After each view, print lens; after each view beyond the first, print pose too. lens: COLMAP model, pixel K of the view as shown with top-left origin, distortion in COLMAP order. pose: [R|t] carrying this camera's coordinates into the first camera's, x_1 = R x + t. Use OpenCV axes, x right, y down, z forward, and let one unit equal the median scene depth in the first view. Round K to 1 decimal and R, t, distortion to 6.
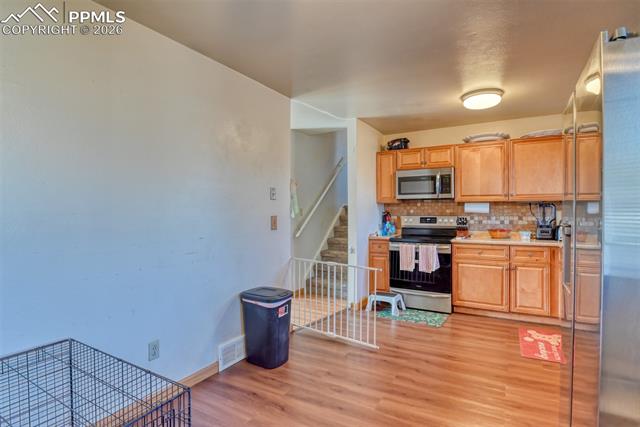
lens RADIAL K [[330.9, 0, 320.0], [0, 330.9, 213.5], [0, 0, 1]] dist [-0.007246, -0.001285]
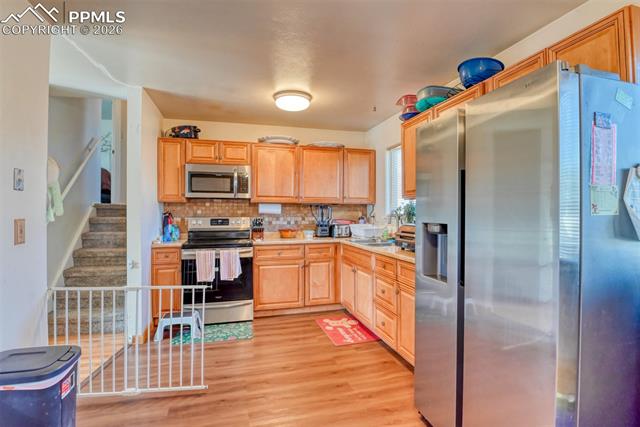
lens RADIAL K [[329.8, 0, 320.0], [0, 329.8, 213.5], [0, 0, 1]] dist [-0.016510, -0.001452]
pose [[0.696861, 0.000336, 0.717206, -0.141208], [0.002281, 0.999994, -0.002684, 0.000273], [-0.717203, 0.003506, 0.696856, 0.196618]]
